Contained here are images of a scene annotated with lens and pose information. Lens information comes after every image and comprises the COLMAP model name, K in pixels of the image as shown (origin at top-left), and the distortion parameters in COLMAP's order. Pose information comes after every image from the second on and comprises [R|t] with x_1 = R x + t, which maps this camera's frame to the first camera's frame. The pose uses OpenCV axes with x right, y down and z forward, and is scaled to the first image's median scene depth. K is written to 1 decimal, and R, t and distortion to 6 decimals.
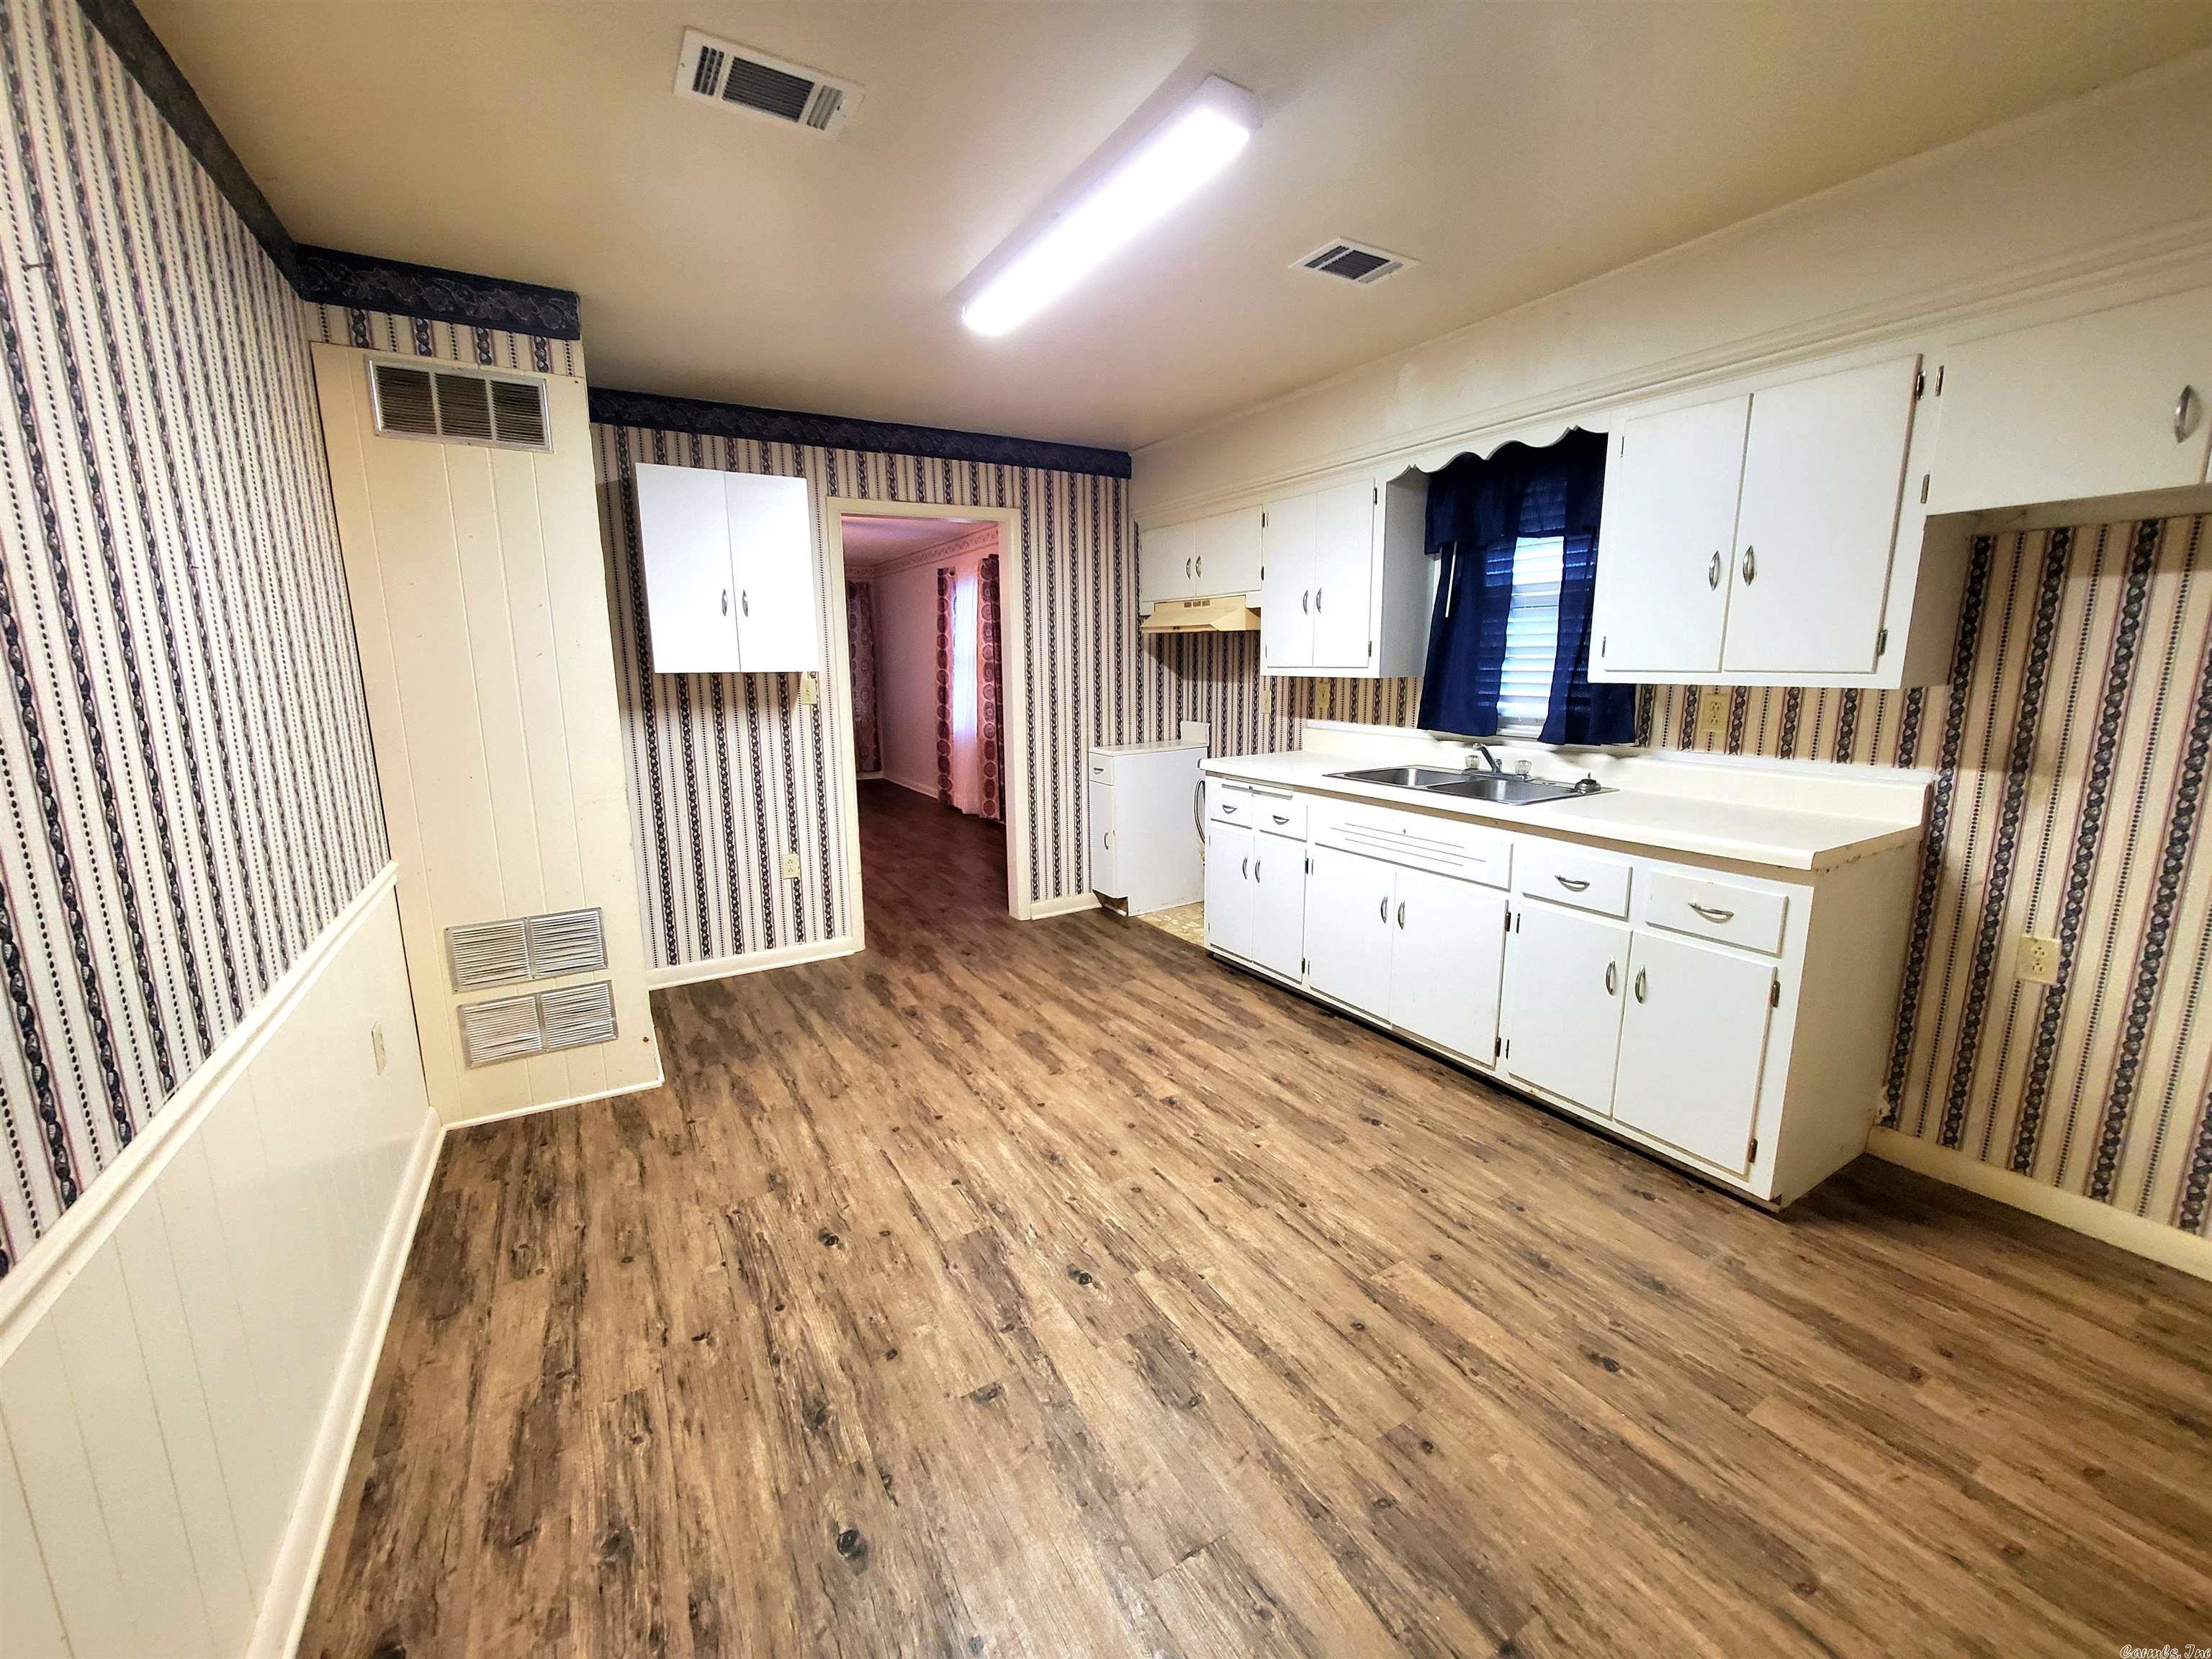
lens RADIAL K [[873.6, 0, 1098.3], [0, 873.6, 818.1], [0, 0, 1]] dist [-0.003355, -0.000874]
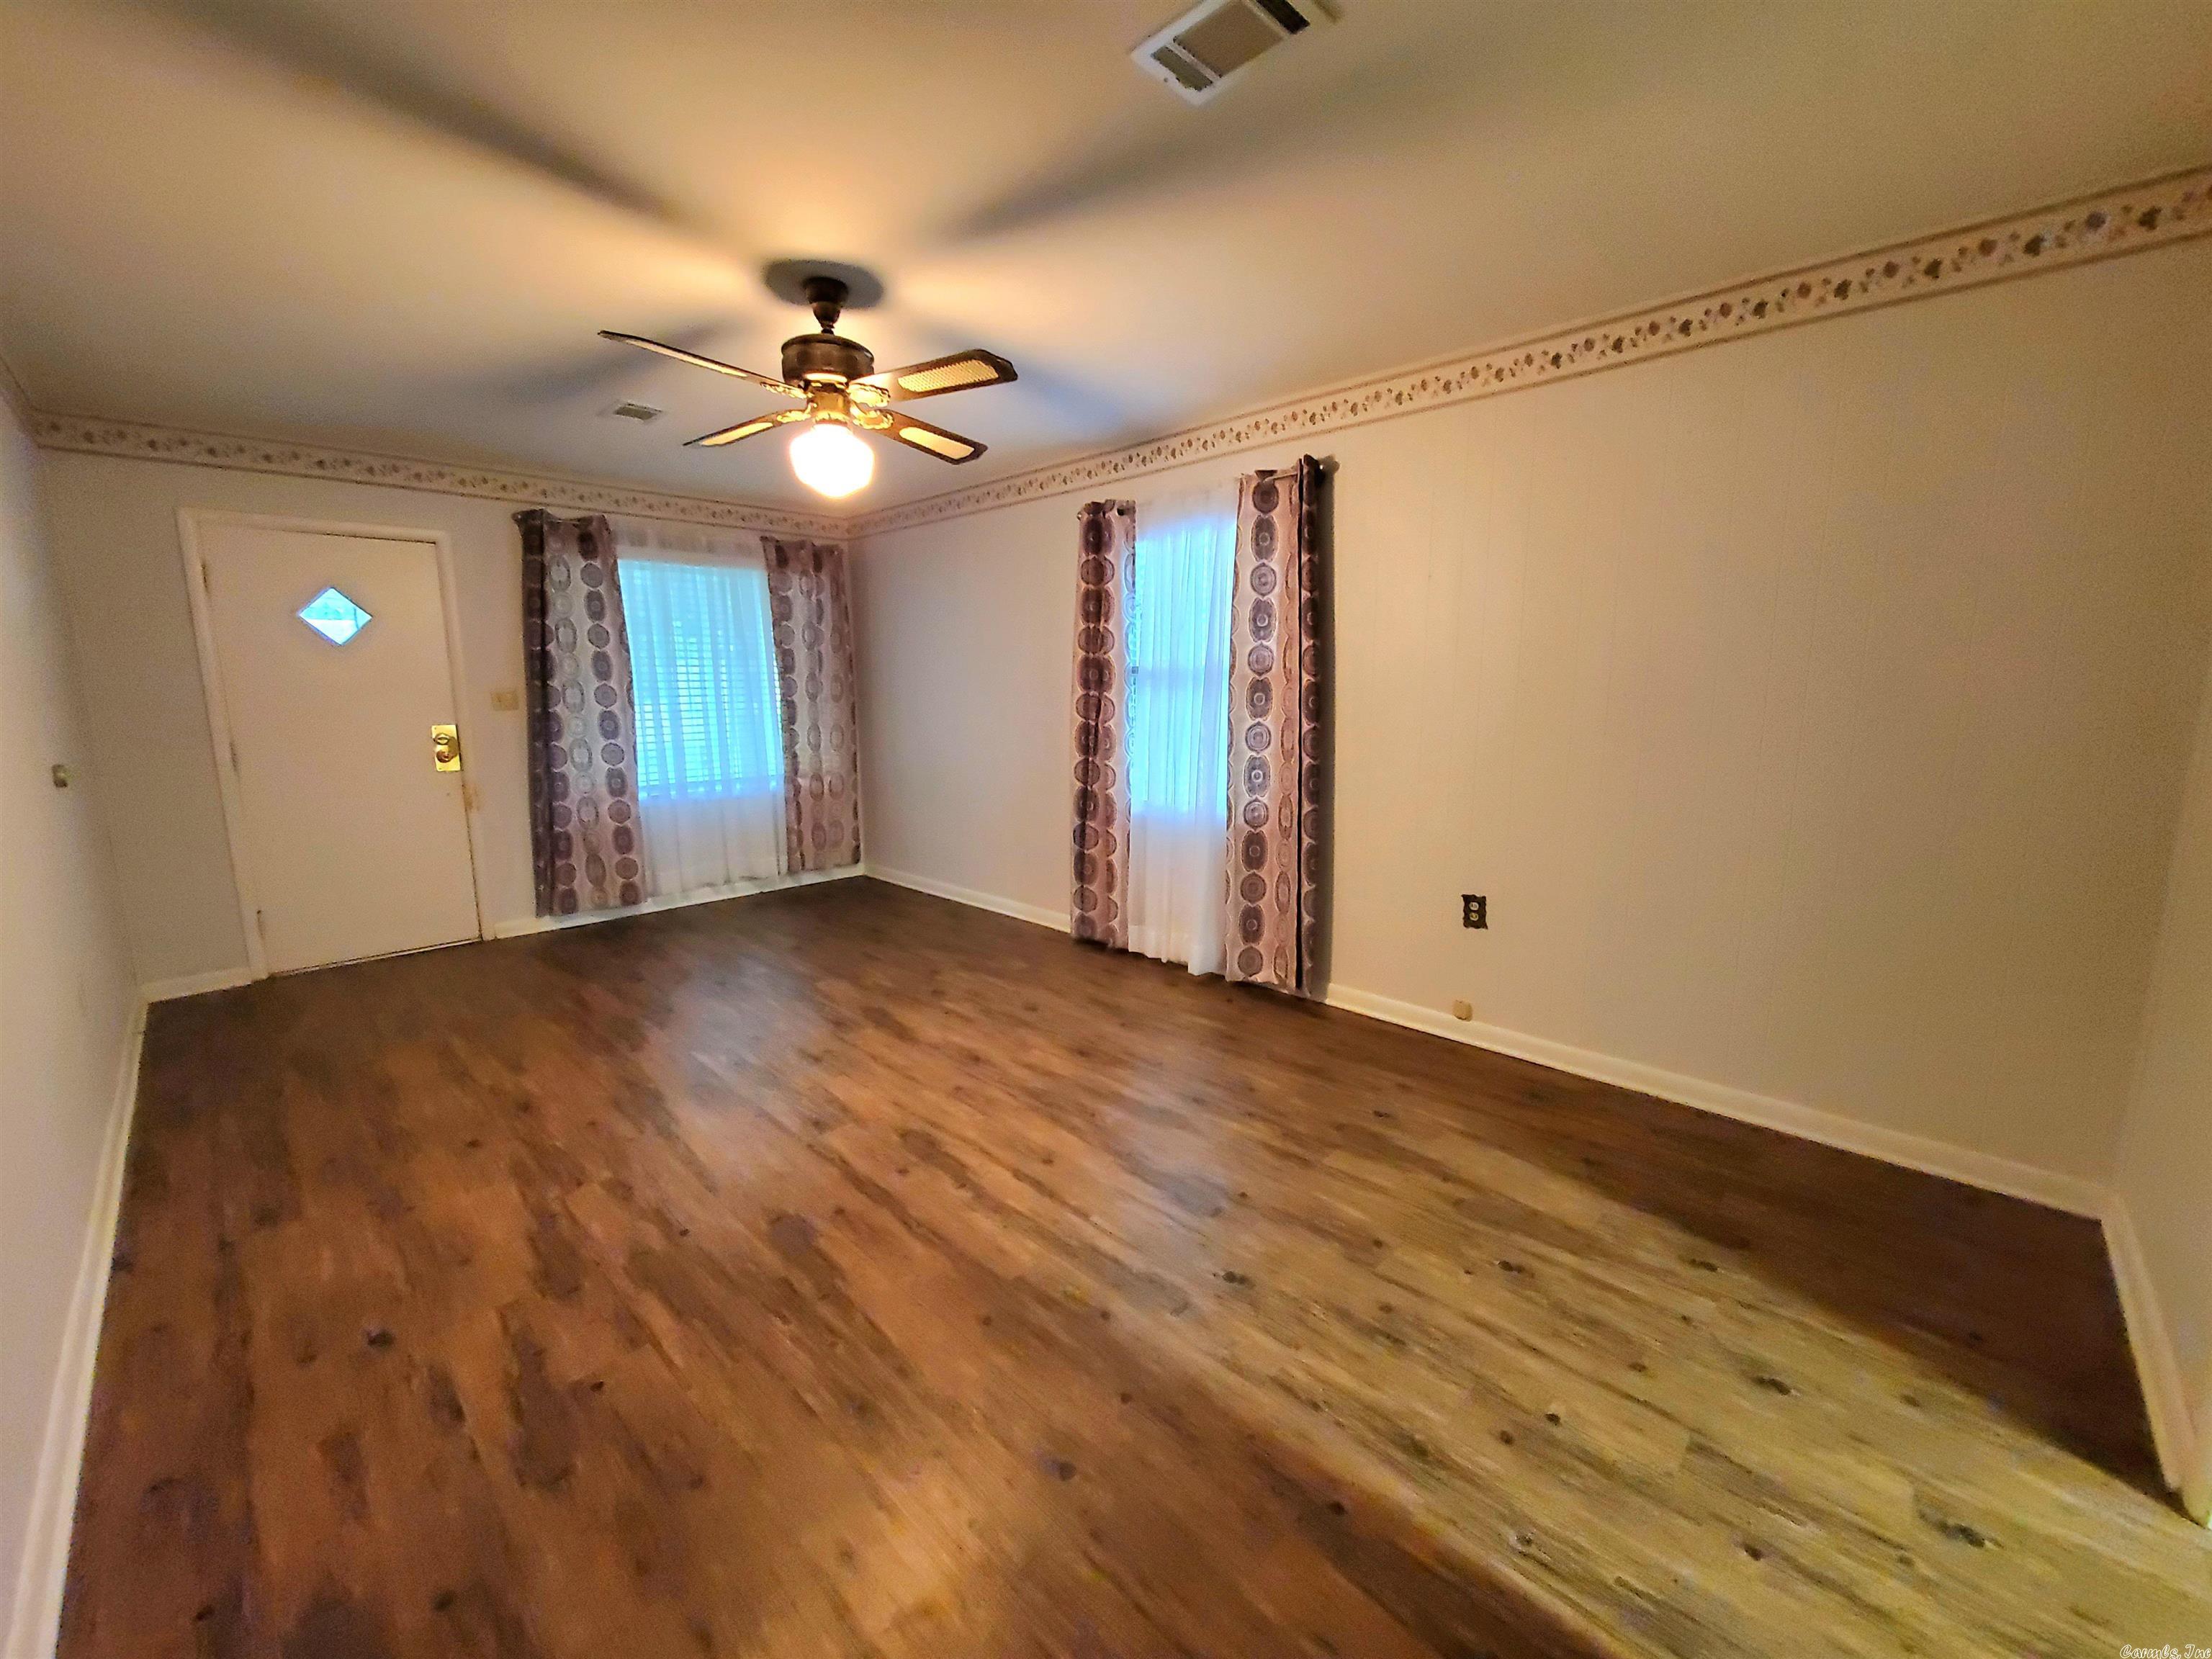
lens RADIAL K [[873.6, 0, 1108.2], [0, 873.6, 818.0], [0, 0, 1]] dist [-0.003355, -0.000874]
pose [[0.963157, -0.040436, 0.265883, -0.315763], [0.047798, 0.998631, -0.021272, -0.083233], [-0.264659, 0.033196, 0.963771, 0.490503]]
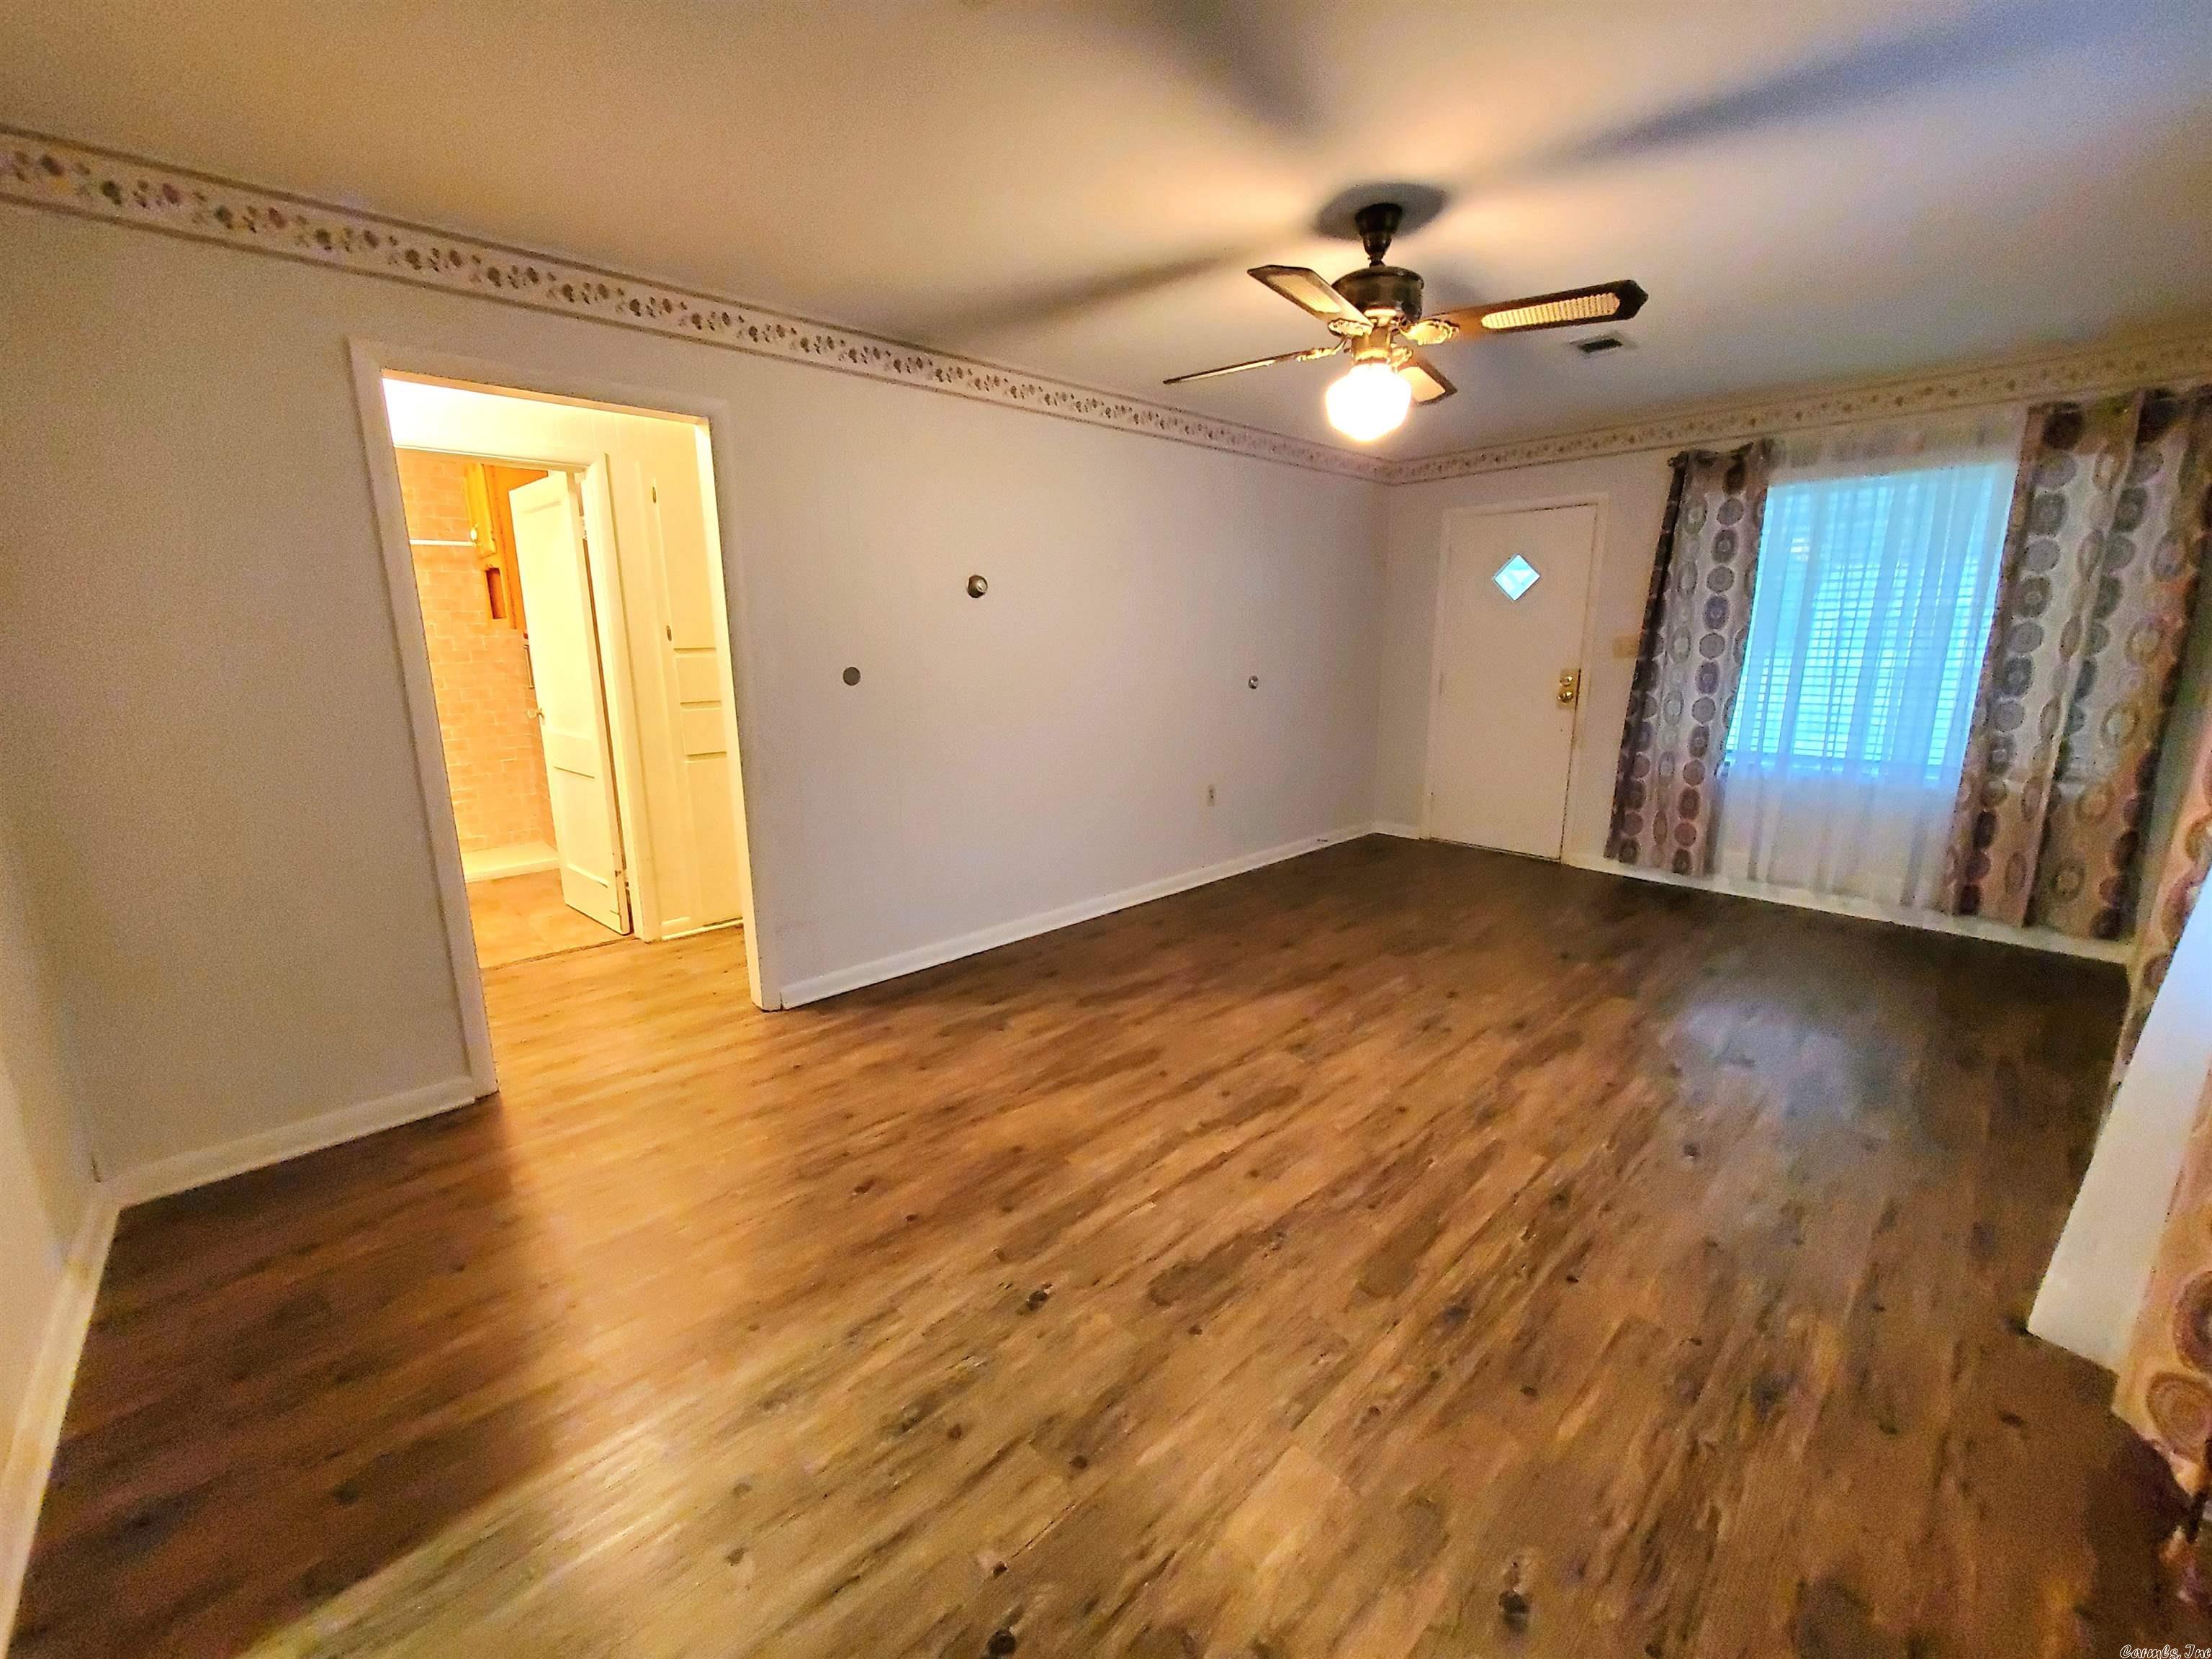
lens RADIAL K [[873.6, 0, 1108.8], [0, 873.6, 820.2], [0, 0, 1]] dist [-0.003355, -0.000874]
pose [[0.223151, 0.207219, -0.952504, -0.024737], [-0.171713, 0.970220, 0.170845, -0.118768], [0.959541, 0.125433, 0.252087, 0.670950]]
